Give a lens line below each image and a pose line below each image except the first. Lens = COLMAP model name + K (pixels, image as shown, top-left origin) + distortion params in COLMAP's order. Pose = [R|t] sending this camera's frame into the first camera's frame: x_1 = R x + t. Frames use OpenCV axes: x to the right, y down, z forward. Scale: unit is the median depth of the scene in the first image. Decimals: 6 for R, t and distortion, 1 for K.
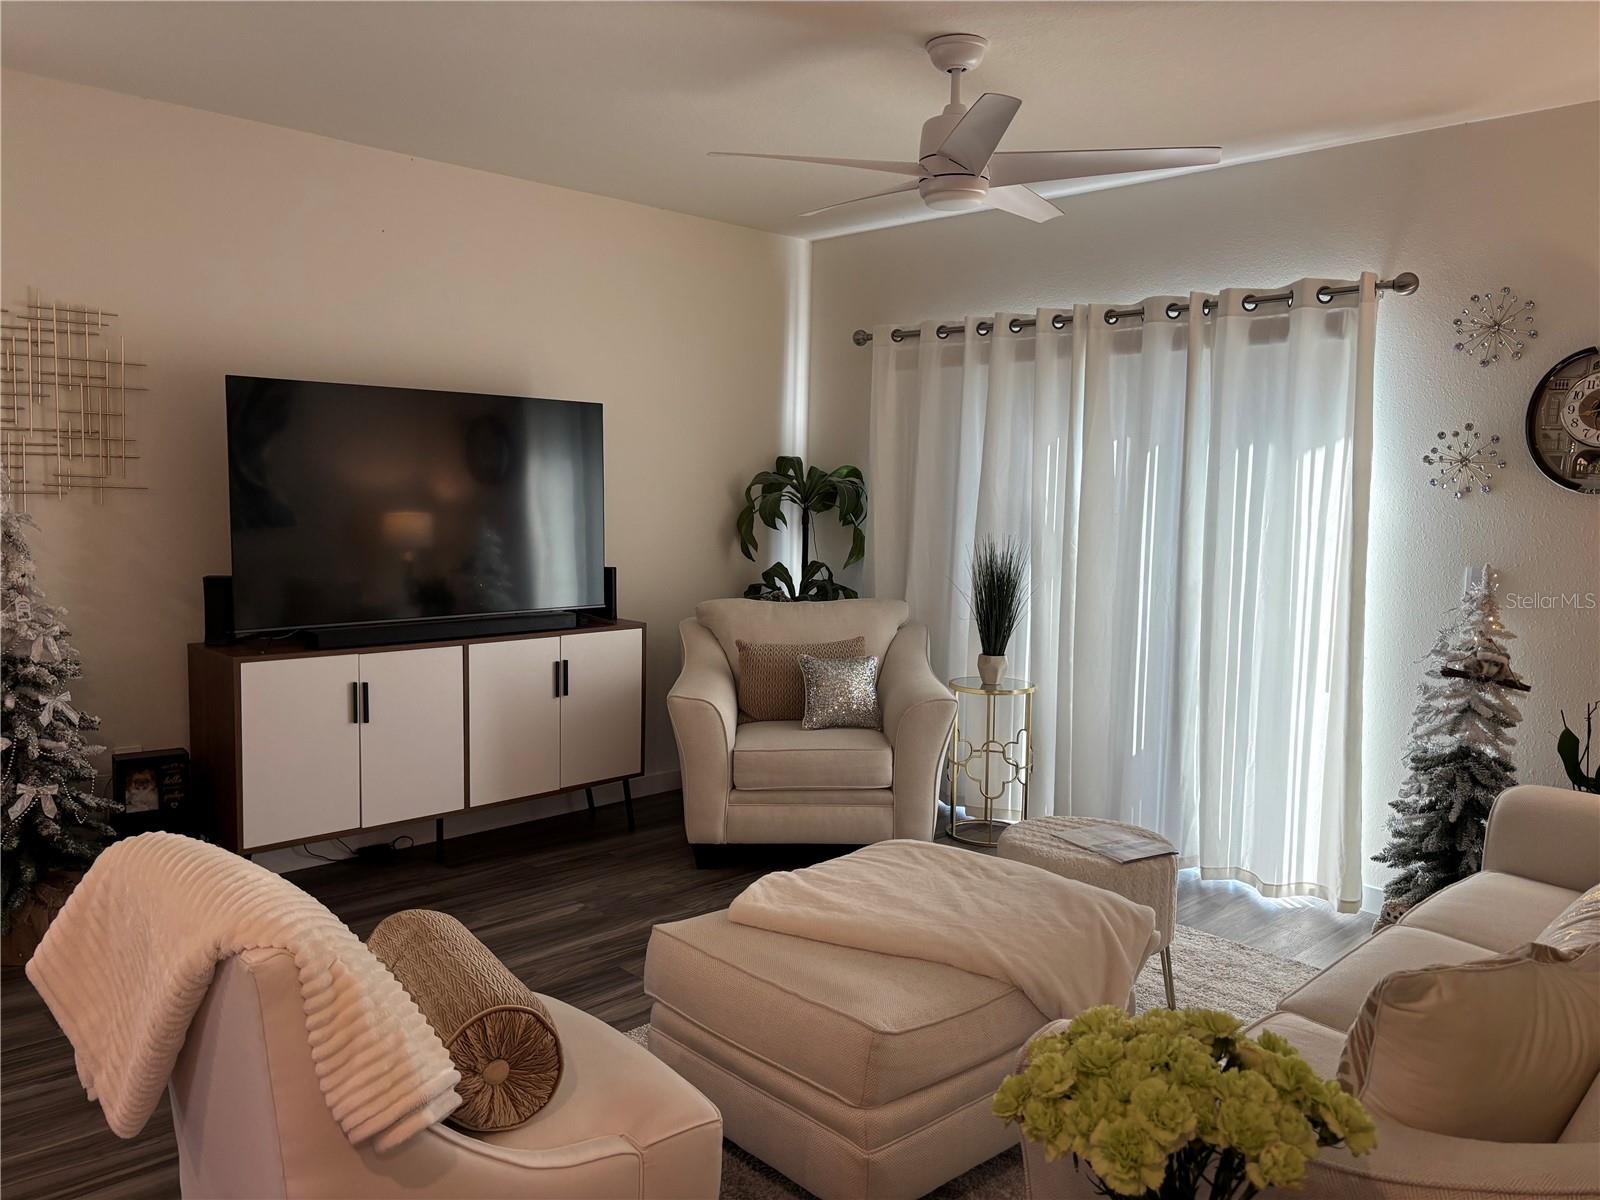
lens RADIAL K [[1201.2, 0, 800.0], [0, 1201.2, 600.0], [0, 0, 1]] dist [0.020399, 0.001007]
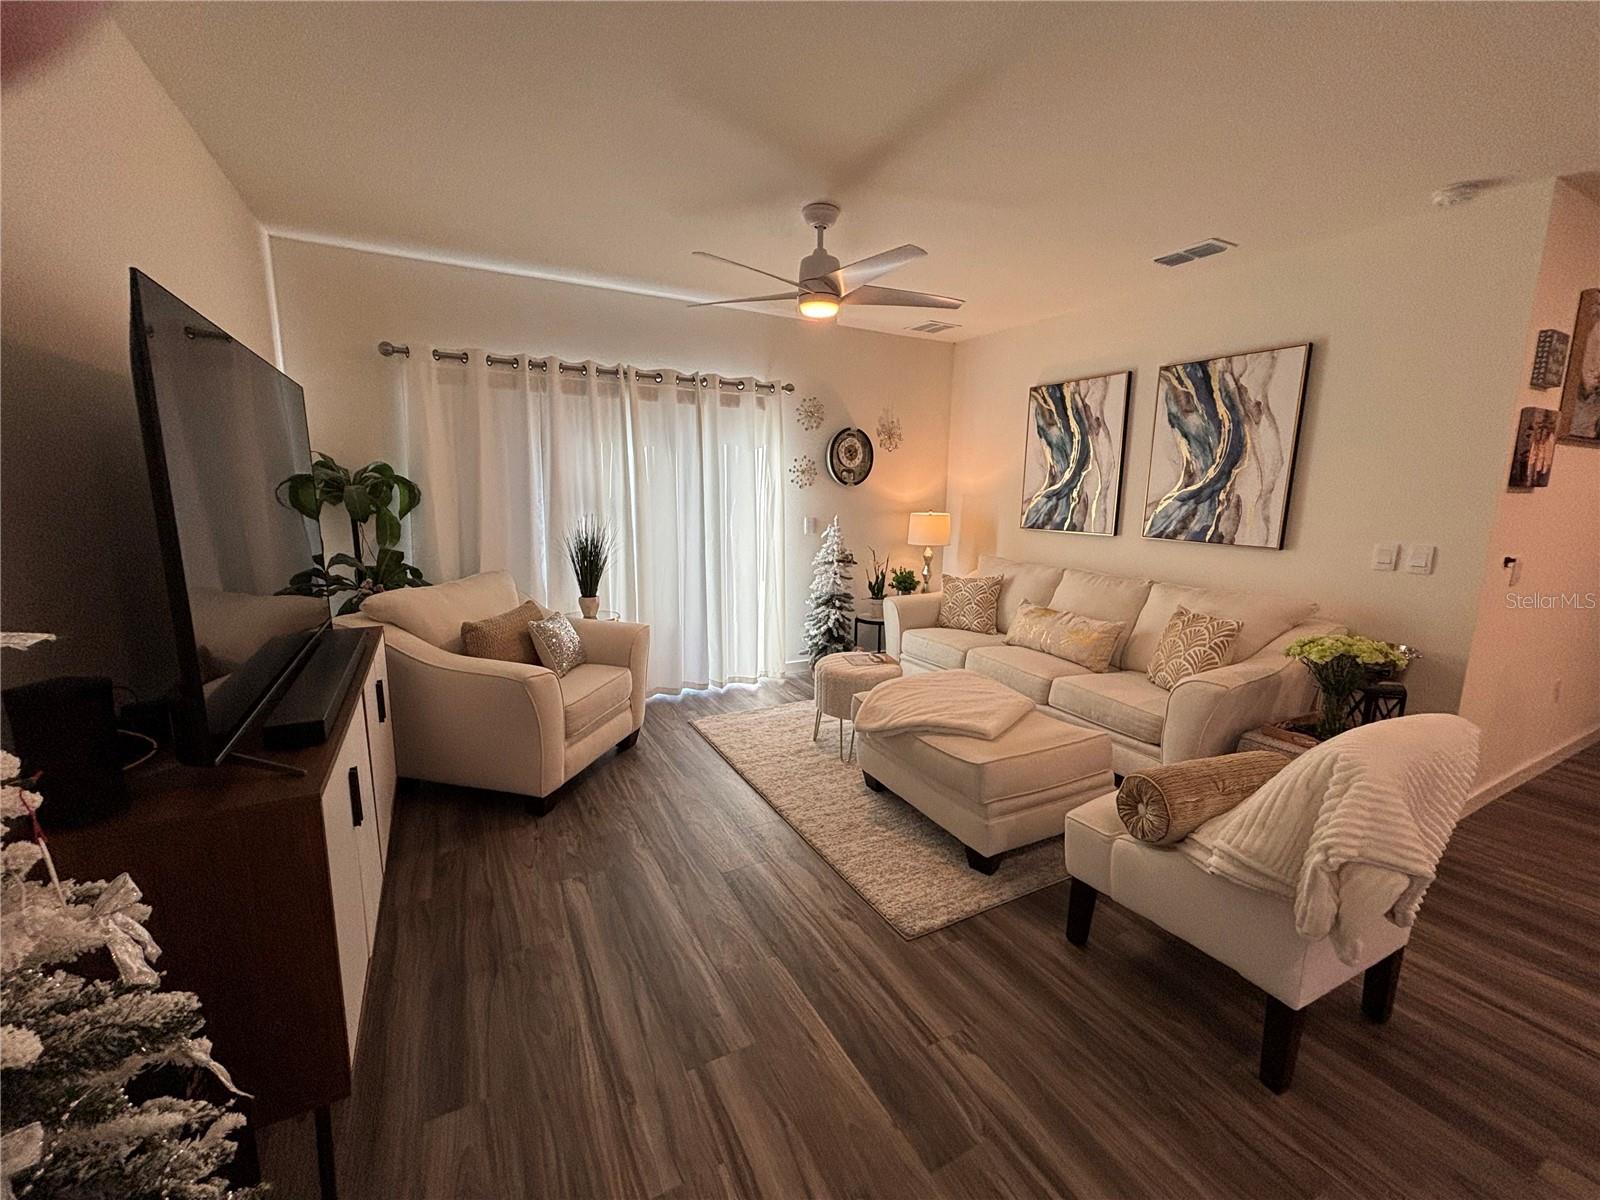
lens RADIAL K [[643.9, 0, 797.9], [0, 643.9, 594.7], [0, 0, 1]] dist [-0.001318, -0.000056]
pose [[0.277688, -0.169171, 0.945659, -0.559854], [0.084948, 0.984841, 0.151236, -0.059143], [-0.956908, 0.038335, 0.287849, 0.565583]]
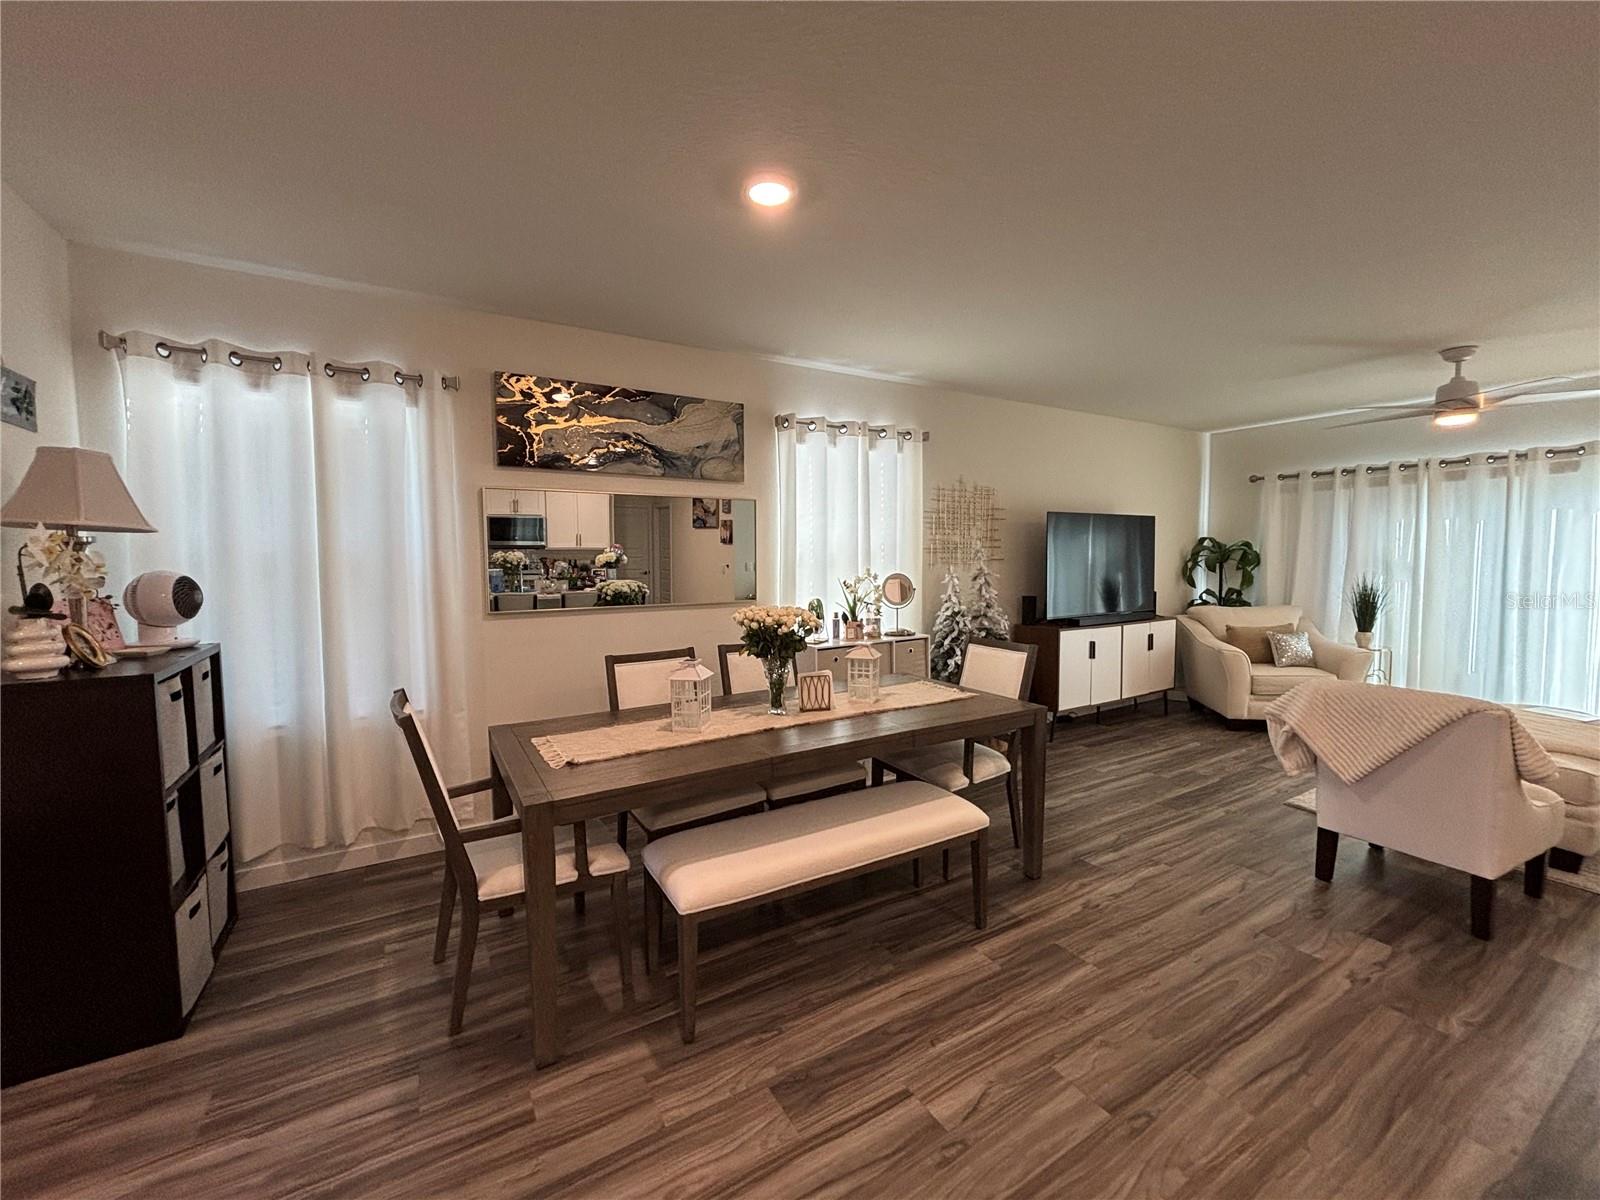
lens RADIAL K [[643.9, 0, 797.9], [0, 643.9, 594.7], [0, 0, 1]] dist [-0.001318, -0.000056]
pose [[0.971558, -0.011855, -0.236504, -0.550345], [0.003395, 0.999341, -0.036145, 0.019570], [0.236777, 0.034314, 0.970958, -0.297628]]
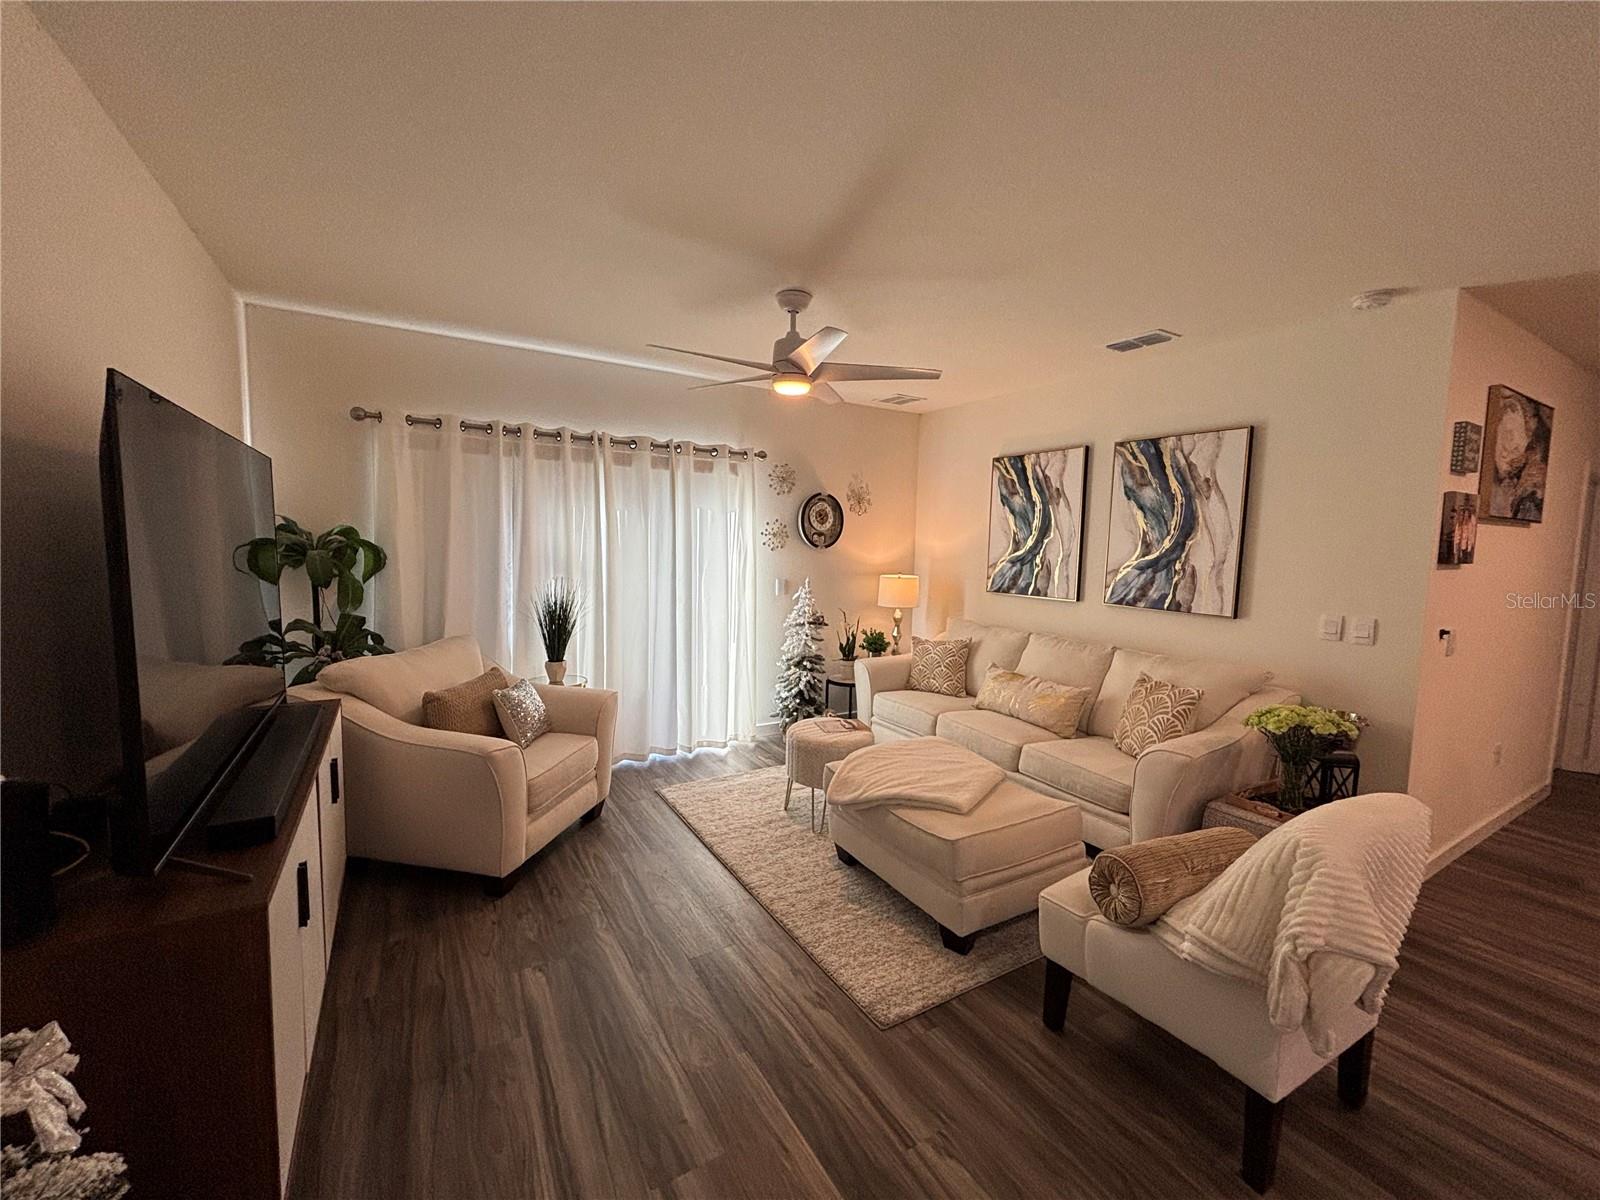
lens RADIAL K [[643.9, 0, 797.9], [0, 643.9, 594.7], [0, 0, 1]] dist [-0.001318, -0.000056]
pose [[0.232923, -0.092572, 0.968079, -0.561283], [0.075822, 0.994158, 0.076823, -0.077972], [-0.969535, 0.055508, 0.238581, 0.566288]]
